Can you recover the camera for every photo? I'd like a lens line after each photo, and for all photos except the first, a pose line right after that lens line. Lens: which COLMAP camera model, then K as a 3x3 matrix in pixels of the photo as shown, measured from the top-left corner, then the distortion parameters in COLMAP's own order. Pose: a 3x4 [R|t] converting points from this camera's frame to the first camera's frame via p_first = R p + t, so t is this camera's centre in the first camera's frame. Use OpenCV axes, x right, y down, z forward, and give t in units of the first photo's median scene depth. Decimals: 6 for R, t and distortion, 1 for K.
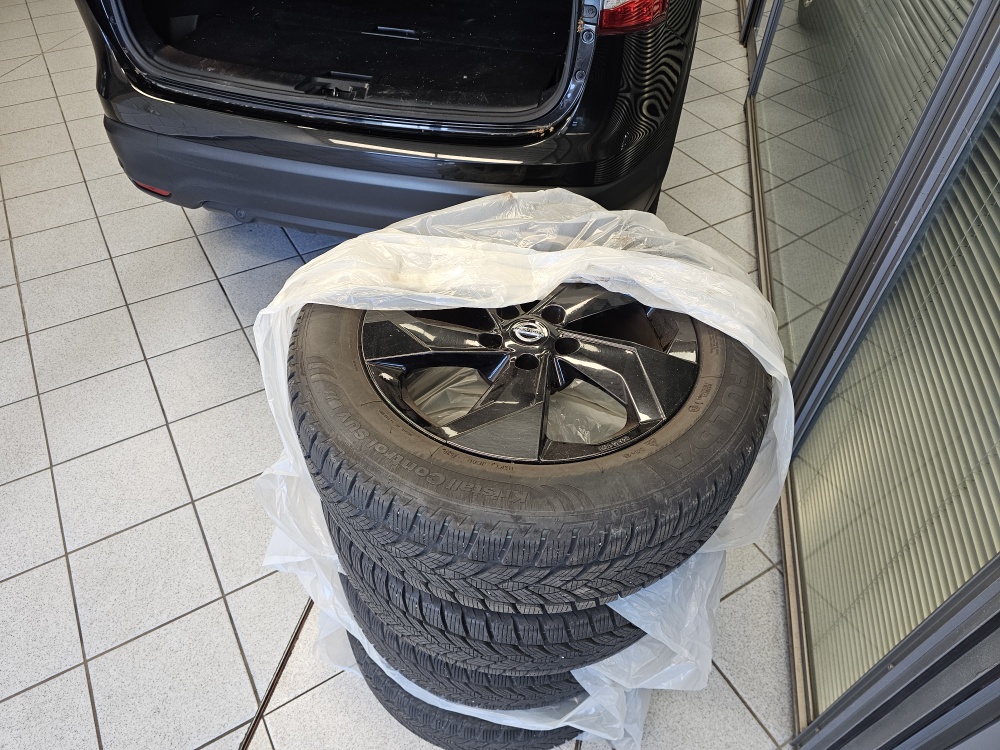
lens RADIAL K [[668.6, 0, 497.2], [0, 668.6, 371.6], [0, 0, 1]] dist [0.069146, -0.077657]
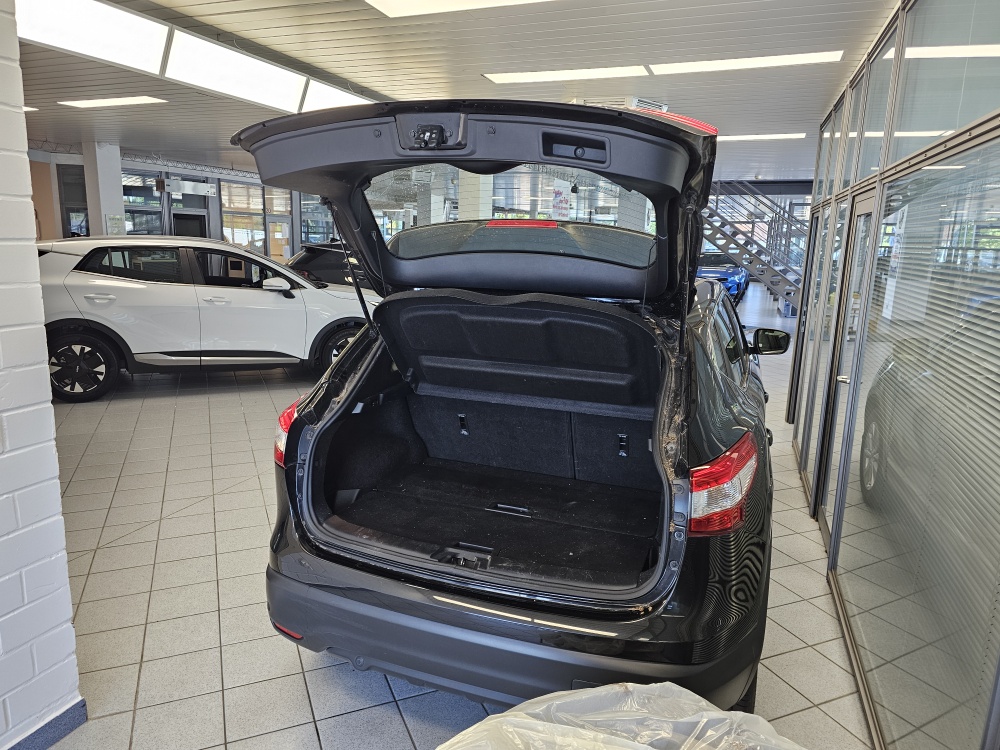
lens RADIAL K [[664.2, 0, 494.0], [0, 664.2, 372.6], [0, 0, 1]] dist [0.062170, -0.060083]
pose [[0.991464, 0.029474, -0.127006, -0.042681], [-0.097286, 0.815763, -0.570146, -0.017667], [0.086802, 0.577635, 0.811667, -0.139625]]
